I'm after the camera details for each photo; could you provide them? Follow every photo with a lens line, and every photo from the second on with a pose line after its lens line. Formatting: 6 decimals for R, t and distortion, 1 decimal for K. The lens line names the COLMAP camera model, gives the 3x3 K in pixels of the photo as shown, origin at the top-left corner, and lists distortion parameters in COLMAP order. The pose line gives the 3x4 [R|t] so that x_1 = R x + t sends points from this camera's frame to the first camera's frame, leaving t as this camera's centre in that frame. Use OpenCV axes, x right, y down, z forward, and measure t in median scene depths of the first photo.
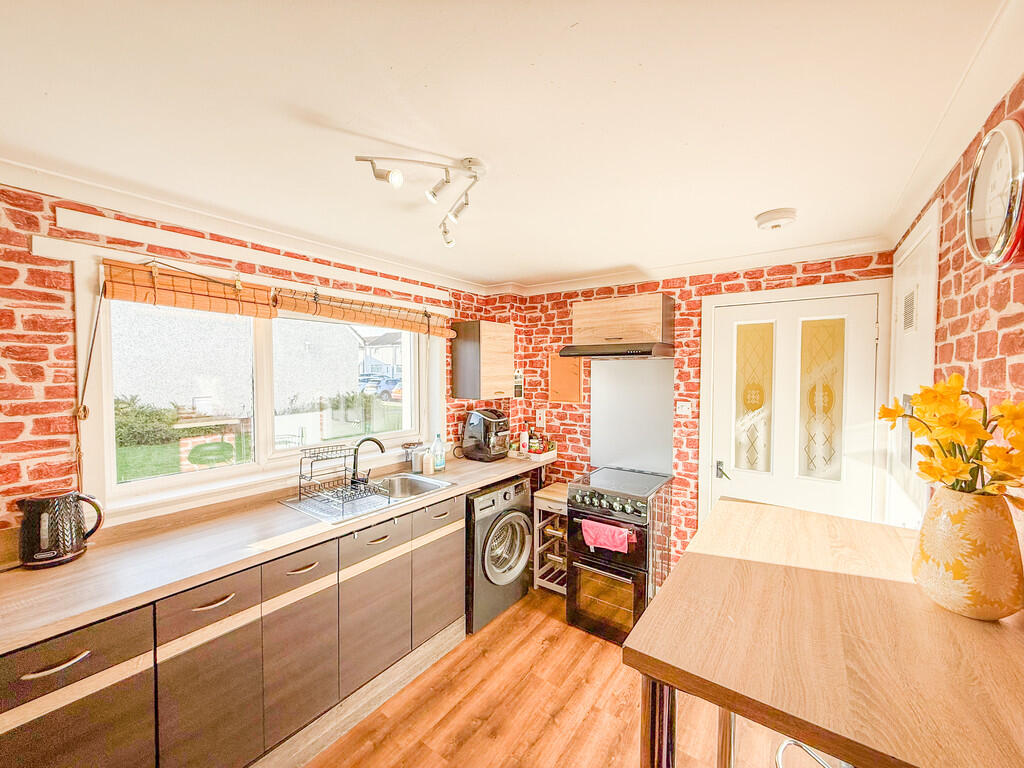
lens RADIAL K [[404.4, 0, 509.8], [0, 404.4, 382.3], [0, 0, 1]] dist [-0.001882, -0.000018]
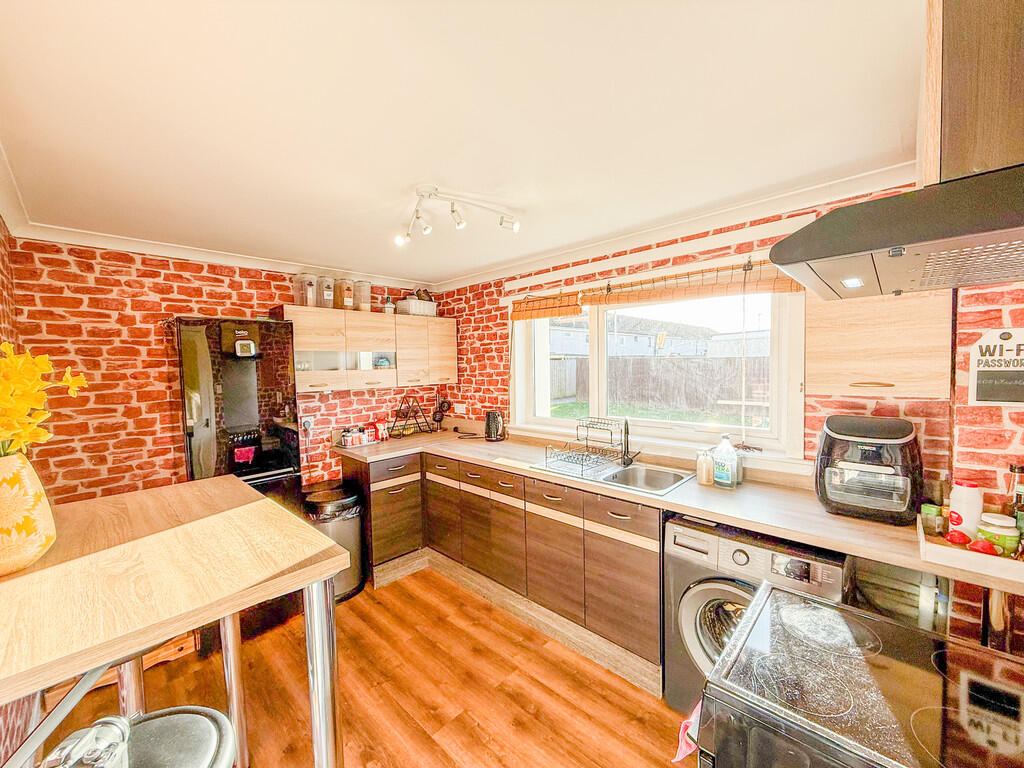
lens RADIAL K [[404.4, 0, 509.8], [0, 404.4, 382.3], [0, 0, 1]] dist [-0.001882, -0.000018]
pose [[-0.134543, 0.042731, -0.989986, 0.823988], [-0.008418, 0.998984, 0.044263, 0.008637], [0.990872, 0.014289, -0.134047, 1.019977]]
